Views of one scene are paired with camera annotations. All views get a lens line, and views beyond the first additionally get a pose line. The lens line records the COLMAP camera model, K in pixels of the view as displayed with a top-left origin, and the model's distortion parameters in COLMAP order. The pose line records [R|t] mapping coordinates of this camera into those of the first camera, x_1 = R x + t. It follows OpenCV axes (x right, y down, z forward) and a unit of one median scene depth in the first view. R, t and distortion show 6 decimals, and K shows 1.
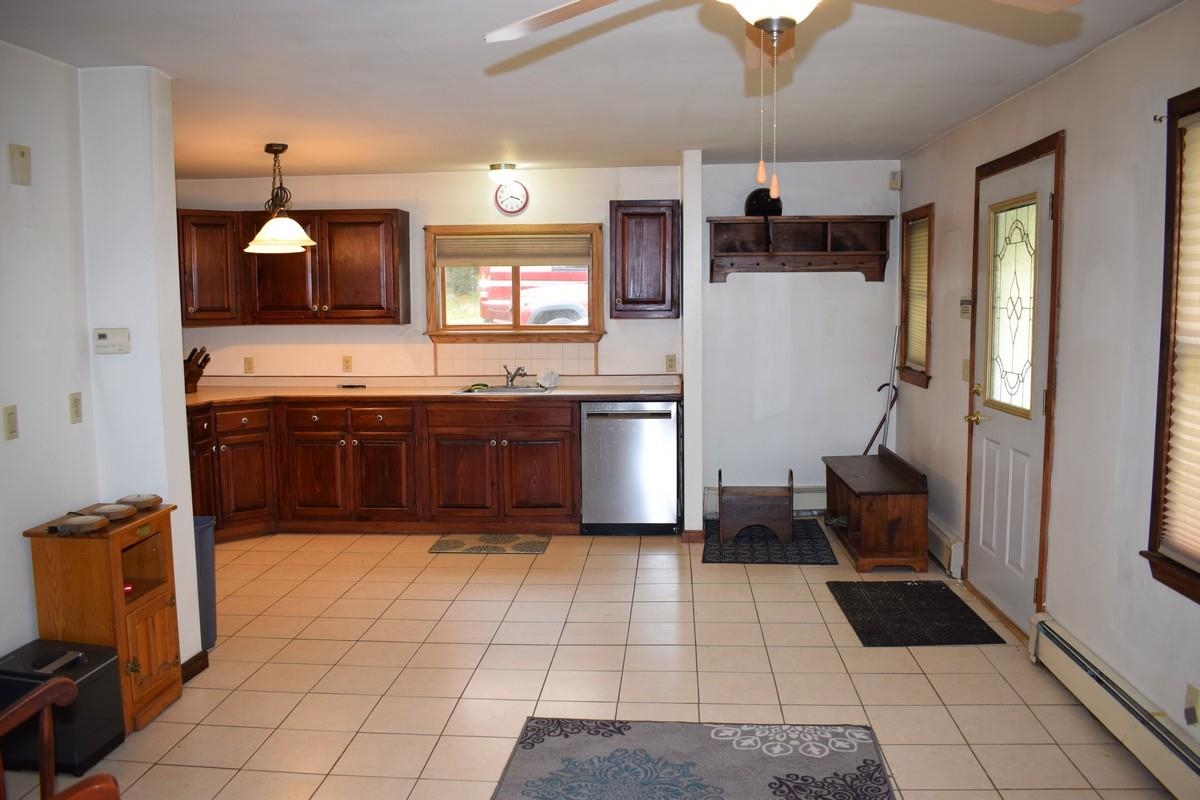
lens RADIAL K [[937.9, 0, 608.8], [0, 937.9, 396.7], [0, 0, 1]] dist [-0.088051, 0.009717]
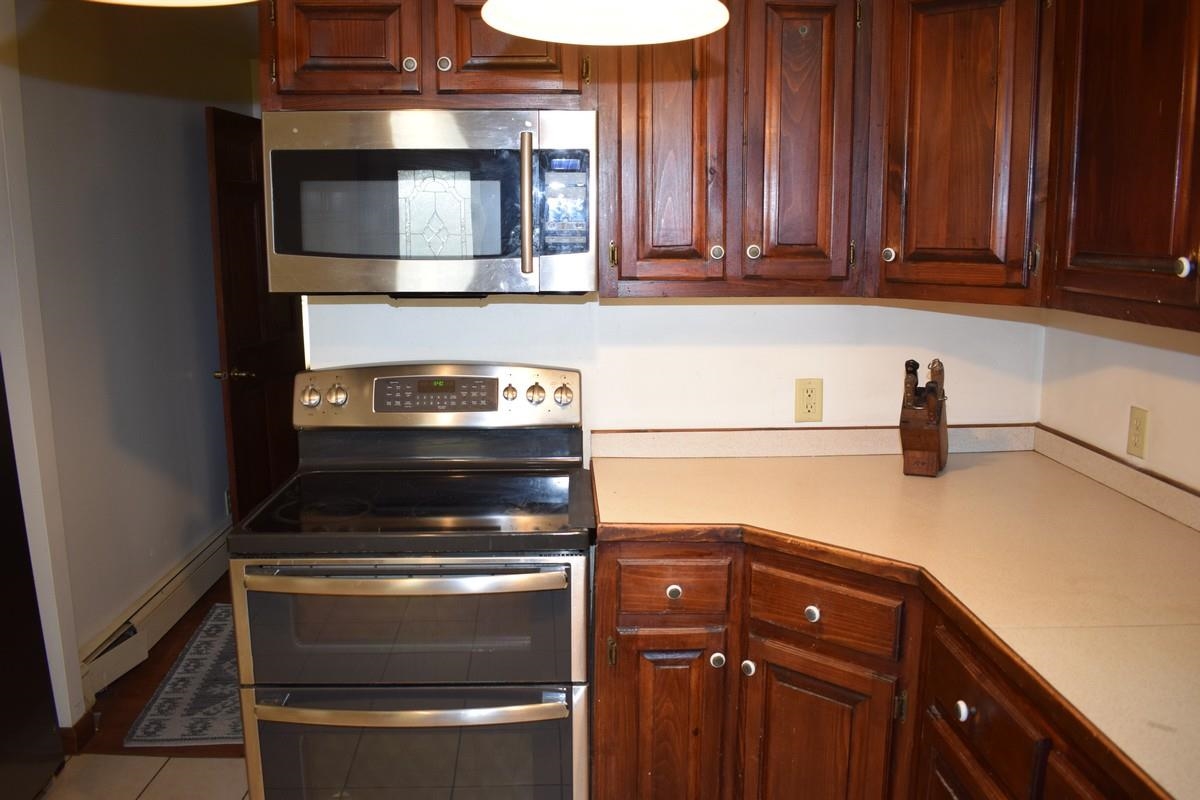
lens RADIAL K [[937.9, 0, 606.8], [0, 937.9, 404.0], [0, 0, 1]] dist [-0.088051, 0.009717]
pose [[0.117314, 0.176548, -0.977276, -0.095651], [-0.106432, 0.980638, 0.164380, -0.080536], [0.987375, 0.084730, 0.133833, 0.801747]]
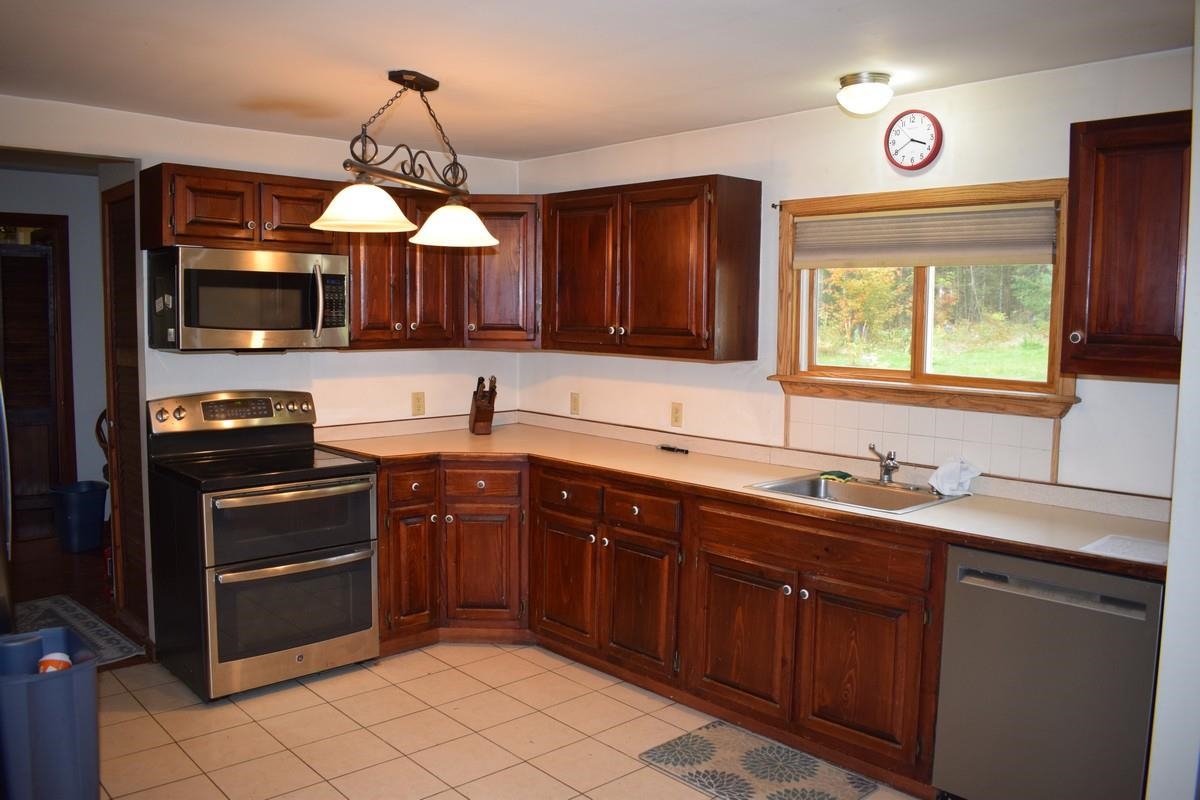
lens RADIAL K [[937.9, 0, 589.6], [0, 937.9, 405.5], [0, 0, 1]] dist [-0.088051, 0.009717]
pose [[0.726113, 0.083579, -0.682476, 0.139813], [-0.091150, 0.995525, 0.024938, -0.054844], [0.681506, 0.044100, 0.730482, 0.480011]]
